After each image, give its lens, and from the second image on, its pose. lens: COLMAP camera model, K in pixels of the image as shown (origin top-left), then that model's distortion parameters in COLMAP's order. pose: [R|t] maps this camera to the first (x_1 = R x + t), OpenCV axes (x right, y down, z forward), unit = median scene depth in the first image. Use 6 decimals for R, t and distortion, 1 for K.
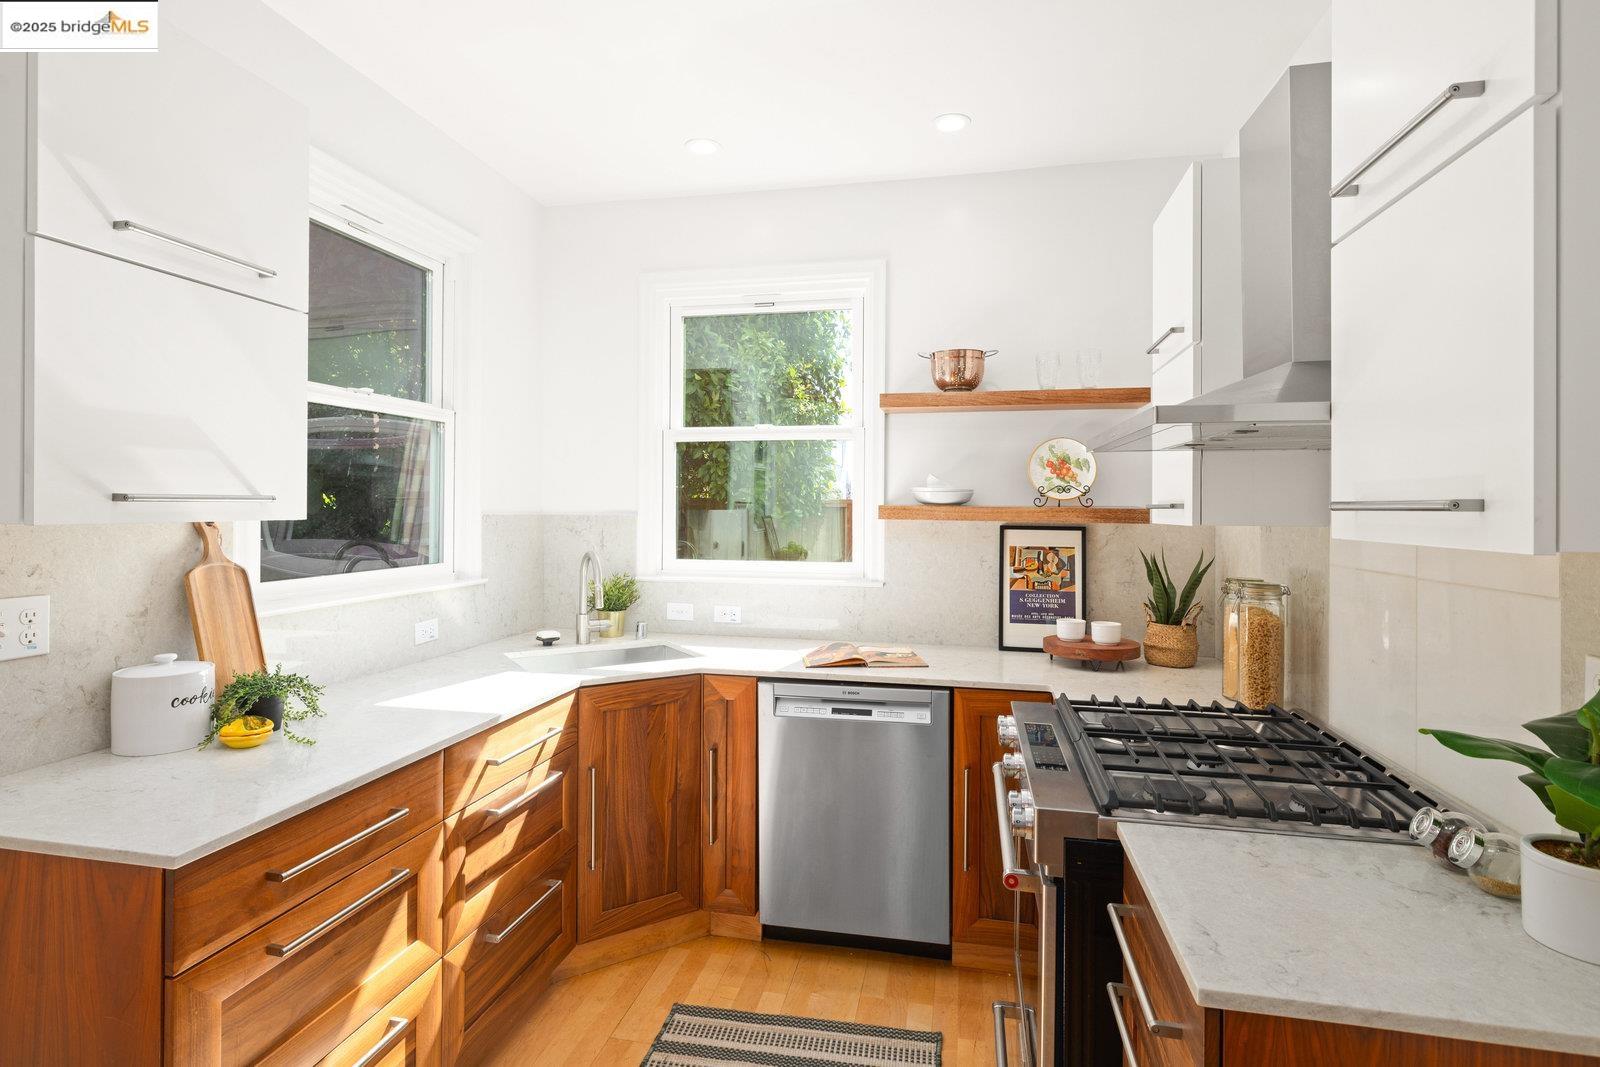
lens RADIAL K [[779.2, 0, 800.0], [0, 779.2, 533.5], [0, 0, 1]] dist [-0.002934, -0.000553]
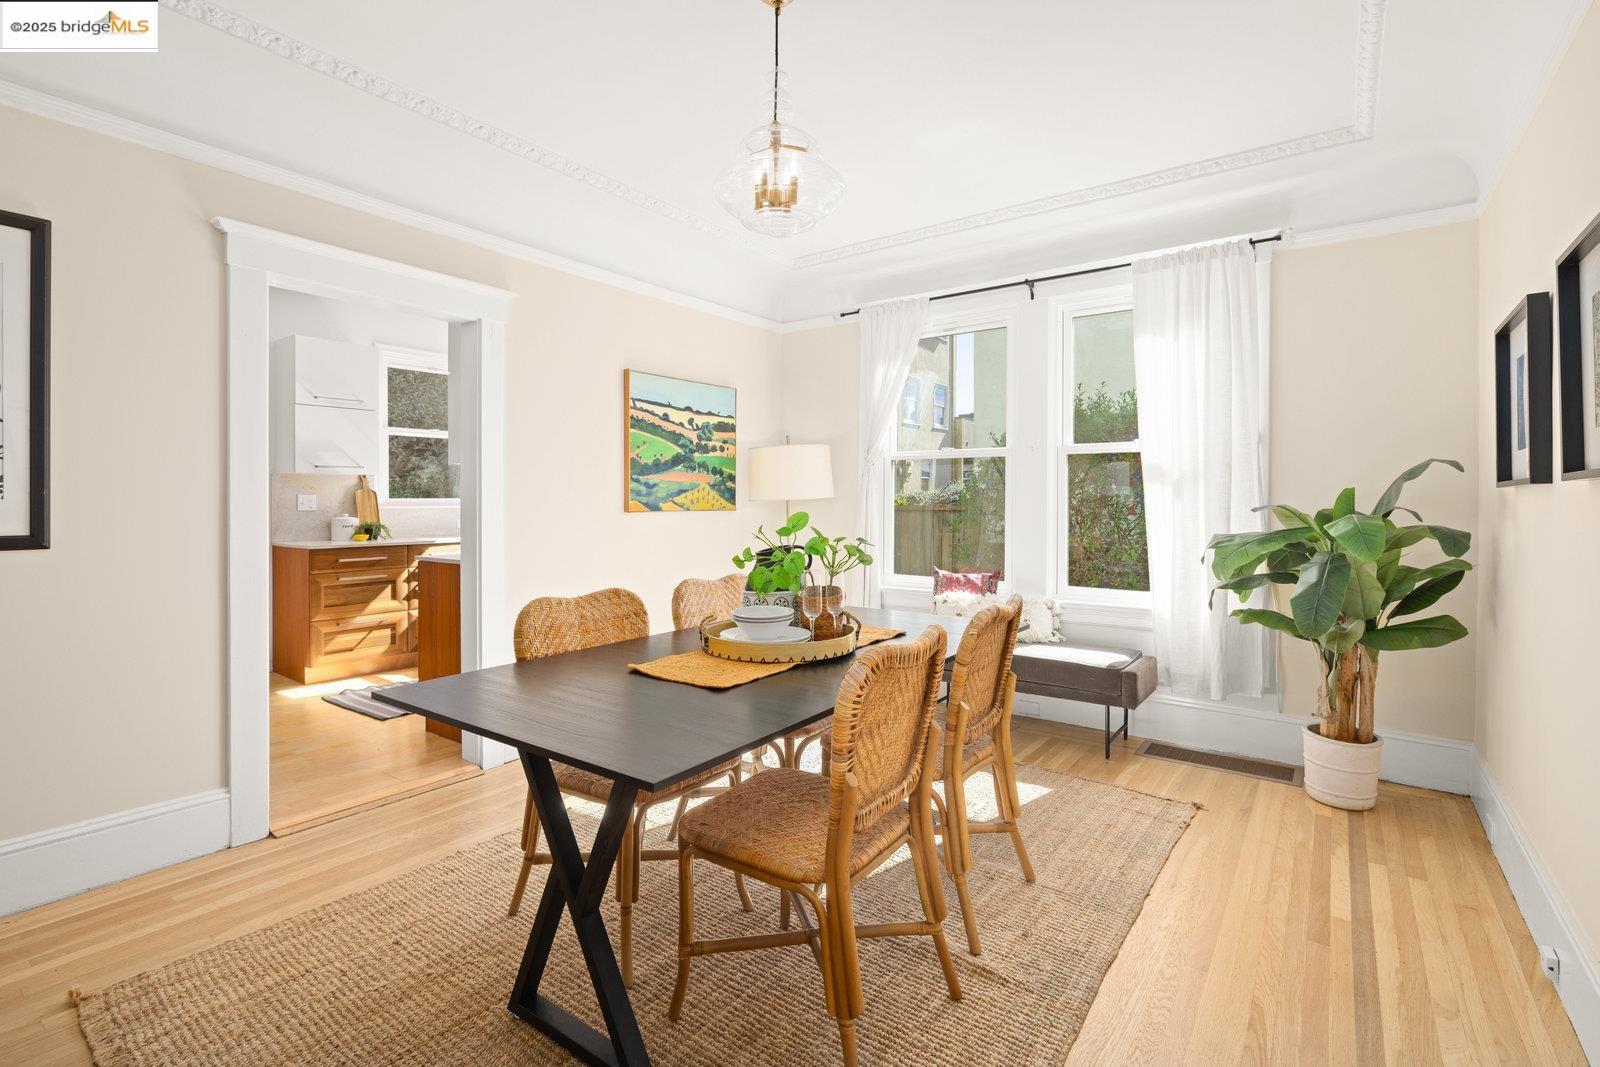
lens RADIAL K [[757.1, 0, 797.1], [0, 757.1, 509.2], [0, 0, 1]] dist [-0.001073, -0.000140]
pose [[0.917924, -0.001477, -0.396754, 2.357328], [0.003395, 0.999986, 0.004134, 0.131780], [0.396742, -0.005141, 0.917916, -1.273067]]
